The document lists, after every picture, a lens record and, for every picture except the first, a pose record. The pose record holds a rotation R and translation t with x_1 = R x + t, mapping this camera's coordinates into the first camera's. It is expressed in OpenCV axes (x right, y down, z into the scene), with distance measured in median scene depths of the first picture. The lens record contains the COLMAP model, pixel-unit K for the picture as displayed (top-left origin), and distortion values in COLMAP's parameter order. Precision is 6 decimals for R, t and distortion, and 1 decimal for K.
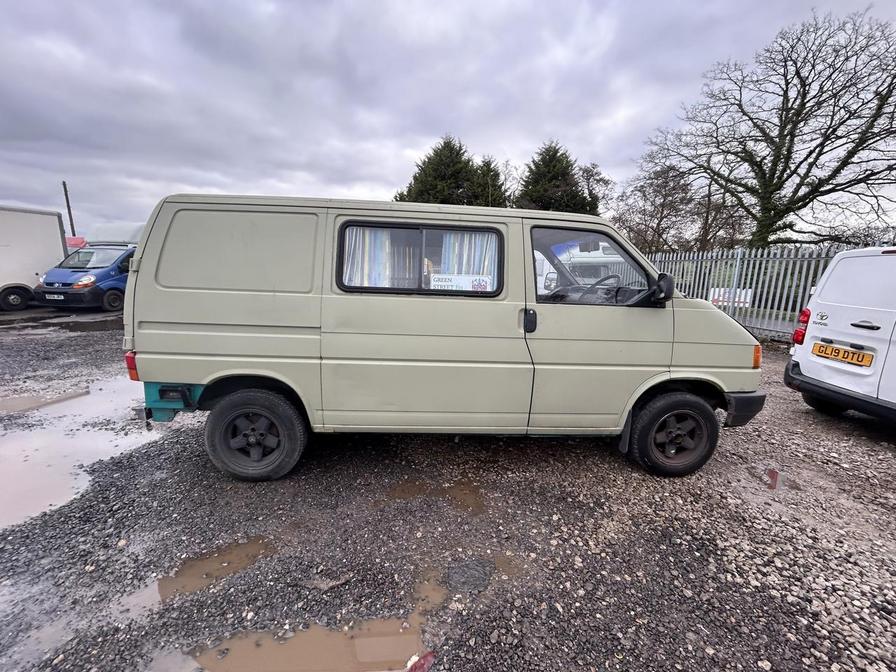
lens RADIAL K [[363.1, 0, 448.9], [0, 363.1, 334.6], [0, 0, 1]] dist [-0.001008, 0.000343]
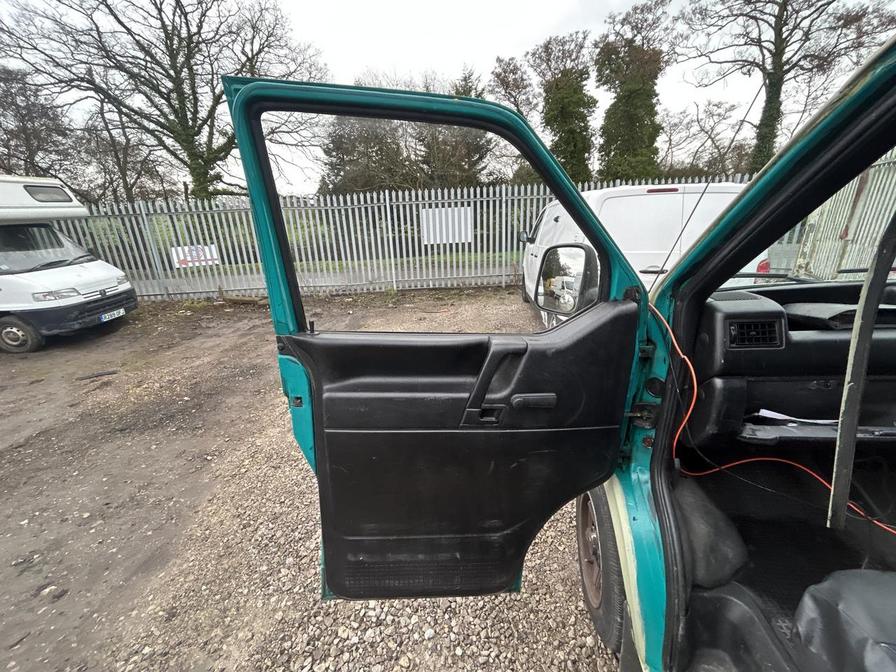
lens RADIAL K [[363.1, 0, 448.1], [0, 363.1, 336.0], [0, 0, 1]] dist [-0.001008, 0.000343]
pose [[0.213731, -0.328743, 0.919917, 0.016630], [0.215607, 0.934329, 0.283800, -0.038849], [-0.952803, 0.137683, 0.270575, 0.197453]]
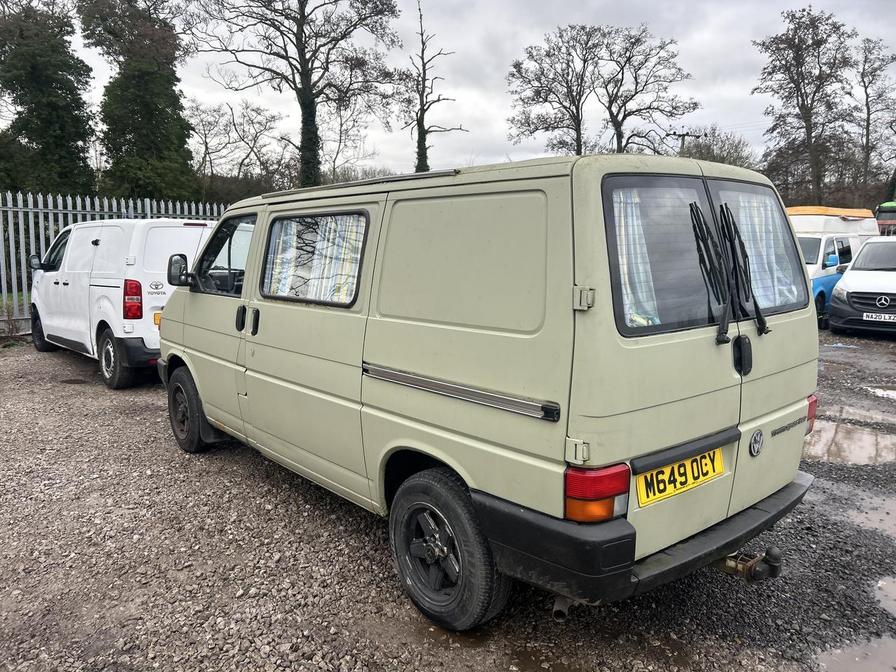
lens RADIAL K [[672.7, 0, 438.4], [0, 672.7, 322.3], [0, 0, 1]] dist [0.045148, -0.046522]
pose [[-0.573694, -0.130534, 0.808601, -0.159133], [0.113227, 0.965102, 0.236131, -0.052517], [-0.811206, 0.227023, -0.538893, 0.241358]]
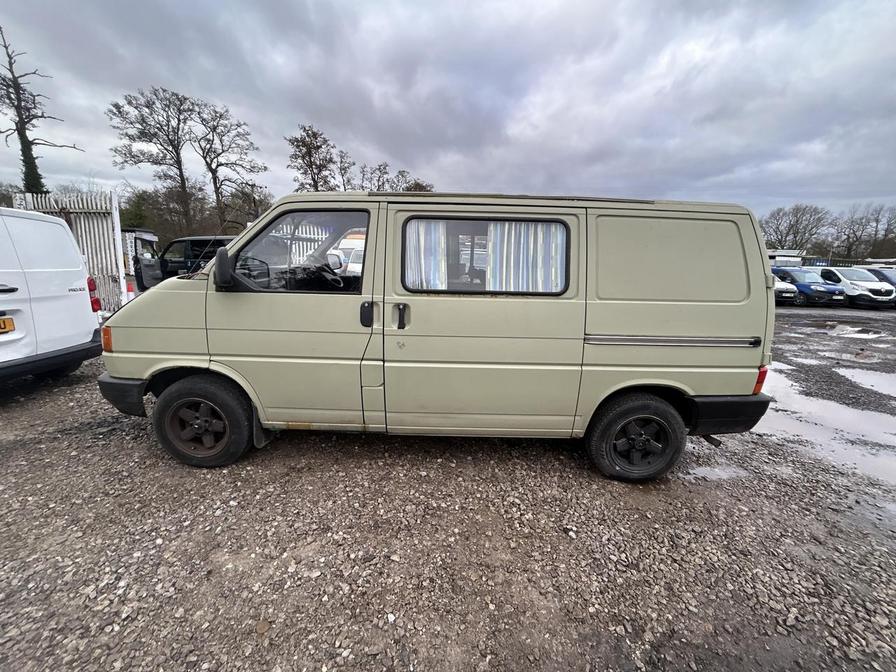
lens RADIAL K [[363.1, 0, 447.8], [0, 363.1, 333.9], [0, 0, 1]] dist [-0.001008, 0.000343]
pose [[-0.994509, -0.080894, 0.066393, -0.010296], [-0.051376, 0.930102, 0.363691, -0.049020], [-0.091172, 0.358283, -0.929151, 0.278812]]
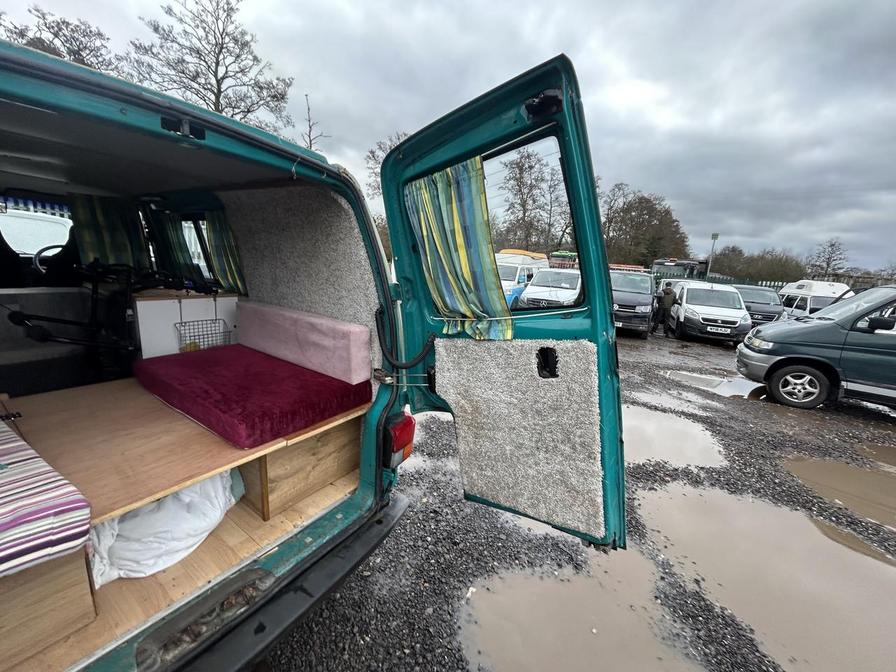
lens RADIAL K [[363.1, 0, 448.0], [0, 363.1, 337.5], [0, 0, 1]] dist [-0.001008, 0.000343]
pose [[-0.779988, -0.212891, 0.588469, -0.137900], [0.000394, 0.940188, 0.340655, -0.035661], [-0.625794, 0.265939, -0.733252, 0.151159]]
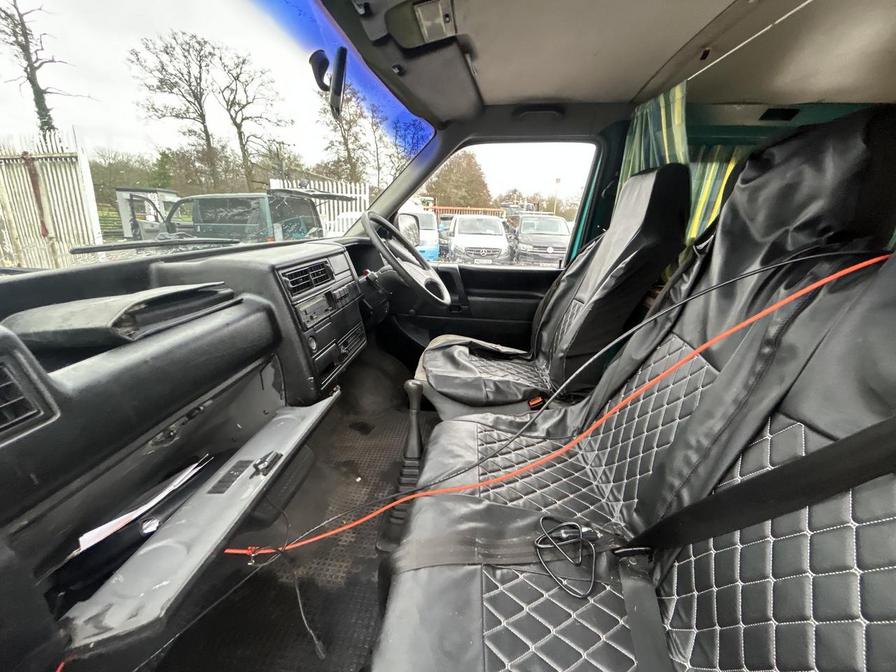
lens RADIAL K [[363.1, 0, 449.1], [0, 363.1, 336.5], [0, 0, 1]] dist [-0.001008, 0.000343]
pose [[-0.985080, -0.114614, 0.128381, 0.038258], [-0.044224, 0.889505, 0.454781, -0.030159], [-0.166320, 0.442318, -0.881302, 0.185305]]
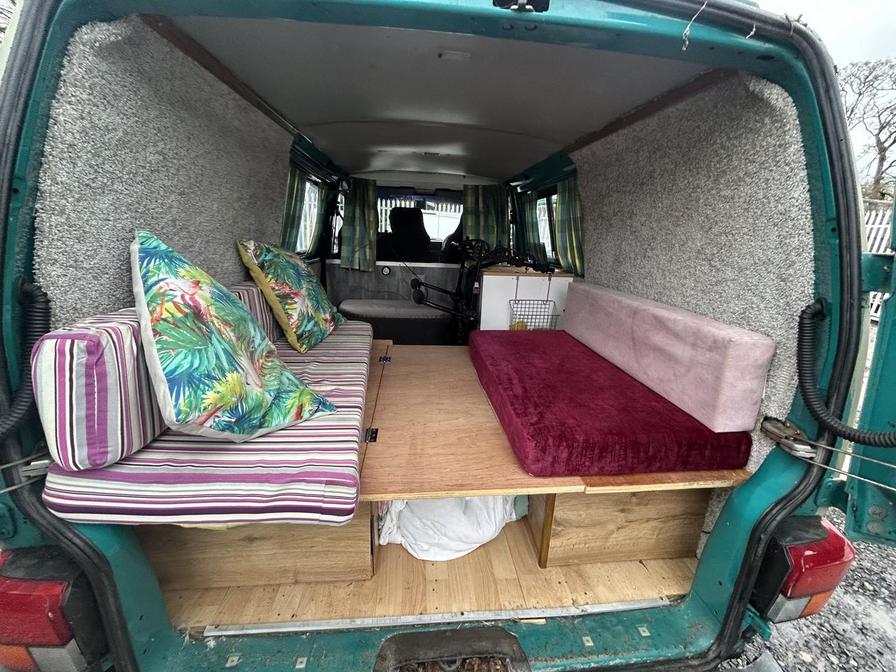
lens RADIAL K [[363.1, 0, 448.7], [0, 363.1, 335.6], [0, 0, 1]] dist [-0.001008, 0.000343]
pose [[-0.020081, -0.304813, 0.952200, -0.116724], [0.109986, 0.945939, 0.305128, -0.028188], [-0.993730, 0.110856, 0.014529, 0.140196]]
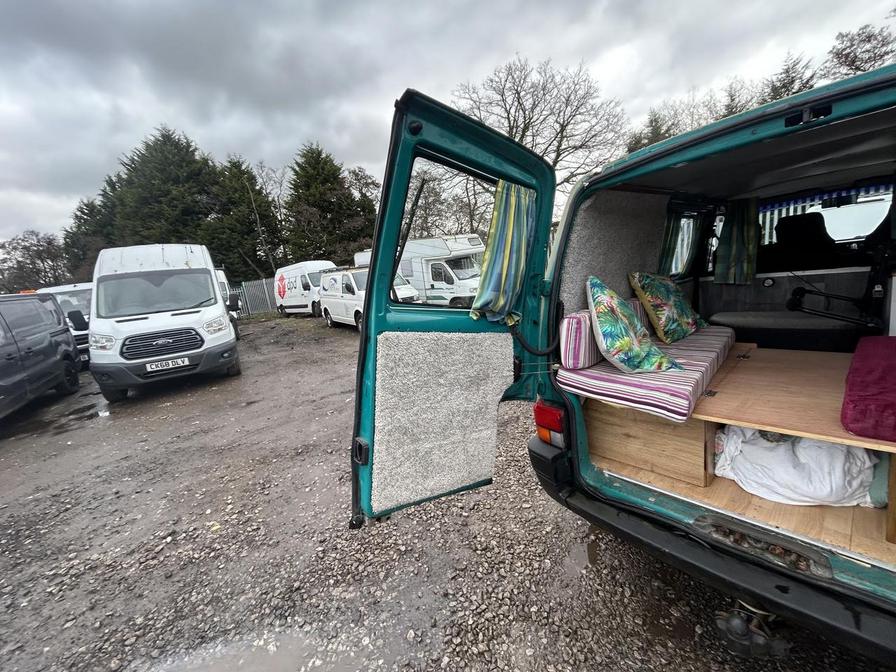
lens RADIAL K [[363.1, 0, 448.1], [0, 363.1, 336.9], [0, 0, 1]] dist [-0.001008, 0.000343]
pose [[0.785790, -0.234661, 0.572248, -0.156570], [0.242486, 0.968042, 0.063991, -0.030224], [-0.568976, 0.088478, 0.817580, 0.121220]]
